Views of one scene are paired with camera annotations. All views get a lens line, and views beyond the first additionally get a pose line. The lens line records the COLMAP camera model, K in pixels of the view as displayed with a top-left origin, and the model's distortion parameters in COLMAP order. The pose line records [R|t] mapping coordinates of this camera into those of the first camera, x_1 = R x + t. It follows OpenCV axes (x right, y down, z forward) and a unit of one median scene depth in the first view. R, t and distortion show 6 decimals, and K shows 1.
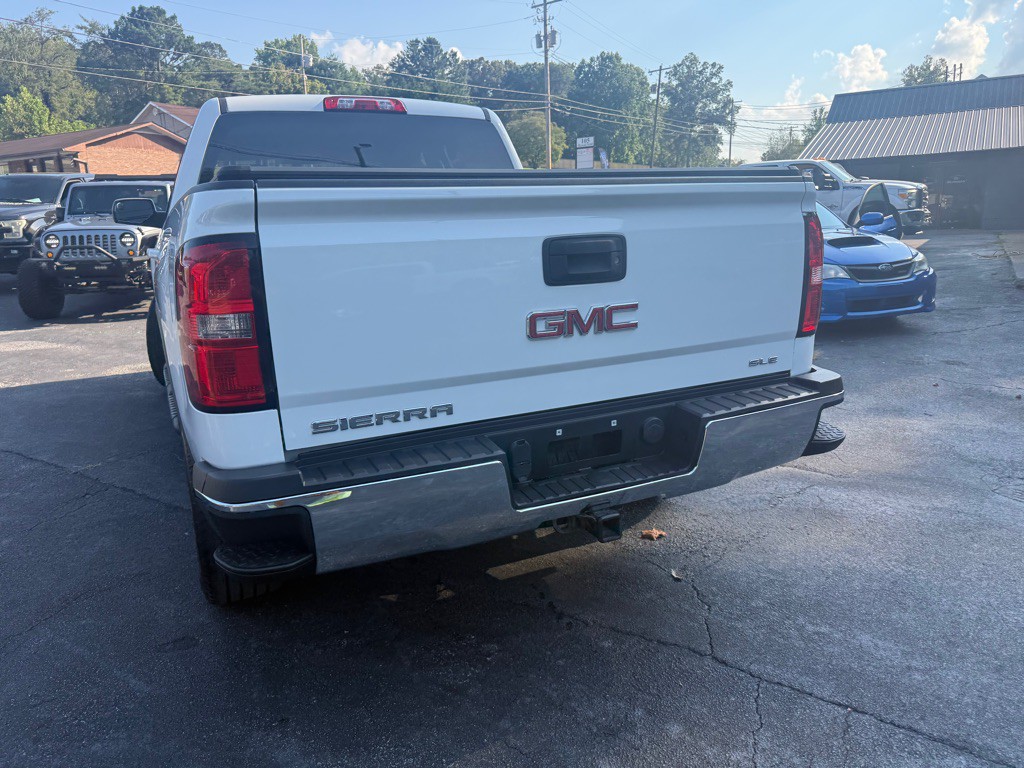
lens RADIAL K [[728.9, 0, 518.6], [0, 728.9, 379.4], [0, 0, 1]] dist [0.020063, -0.026052]
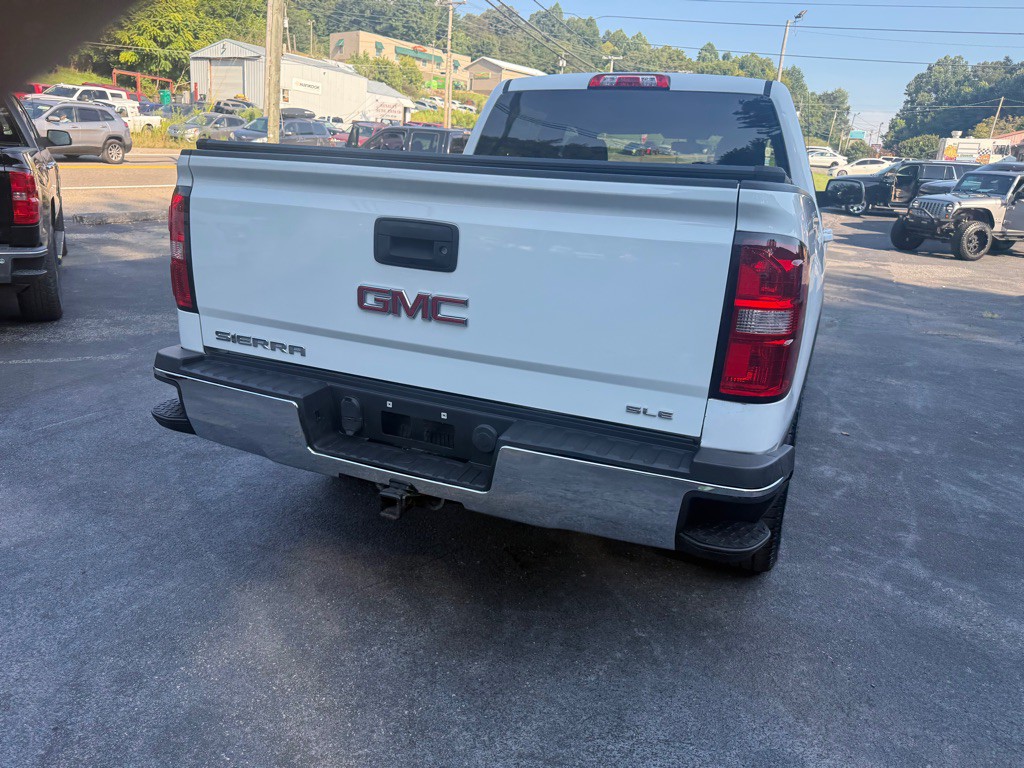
lens RADIAL K [[728.9, 0, 505.2], [0, 728.9, 399.0], [0, 0, 1]] dist [0.020063, -0.026052]
pose [[0.646942, 0.290219, -0.705152, 0.521522], [-0.247785, 0.954567, 0.165541, -0.087088], [0.721158, 0.067630, 0.689461, 0.224555]]
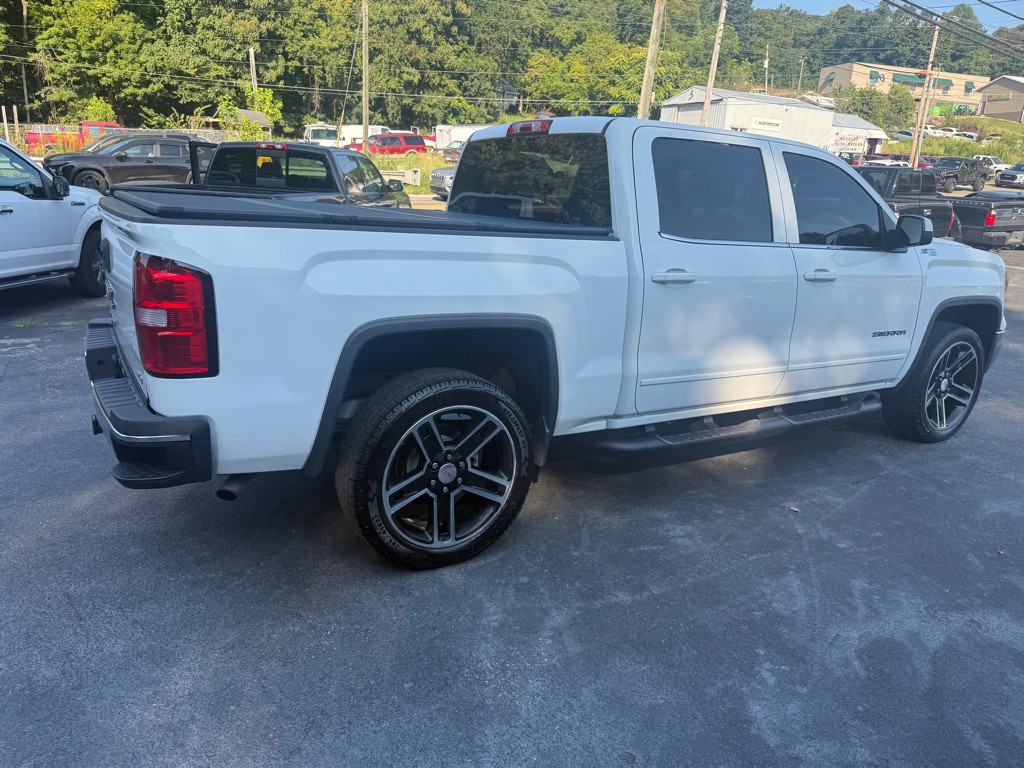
lens RADIAL K [[728.9, 0, 503.0], [0, 728.9, 380.5], [0, 0, 1]] dist [0.020063, -0.026052]
pose [[0.087361, 0.294403, -0.951680, 0.959363], [-0.272419, 0.925978, 0.261444, -0.306965], [0.958204, 0.236416, 0.161095, 0.889711]]
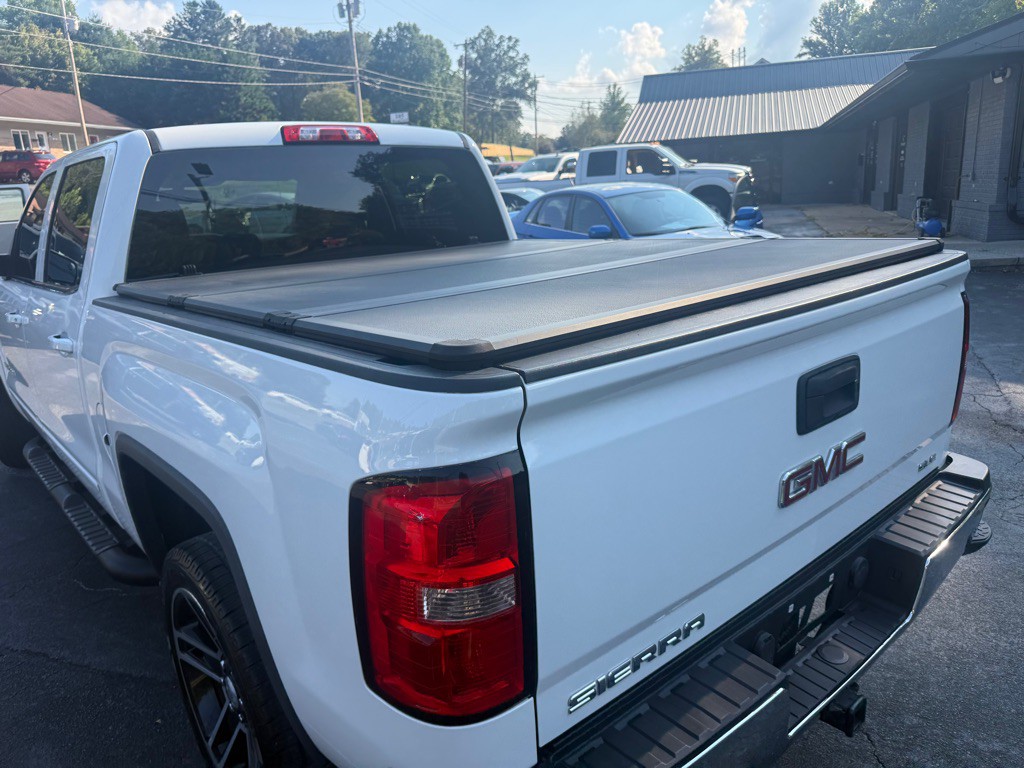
lens RADIAL K [[728.9, 0, 519.2], [0, 728.9, 384.1], [0, 0, 1]] dist [0.020063, -0.026052]
pose [[0.967487, -0.083941, 0.238585, -0.228581], [0.074610, 0.996062, 0.047893, -0.130629], [-0.241666, -0.028535, 0.969940, 0.176835]]
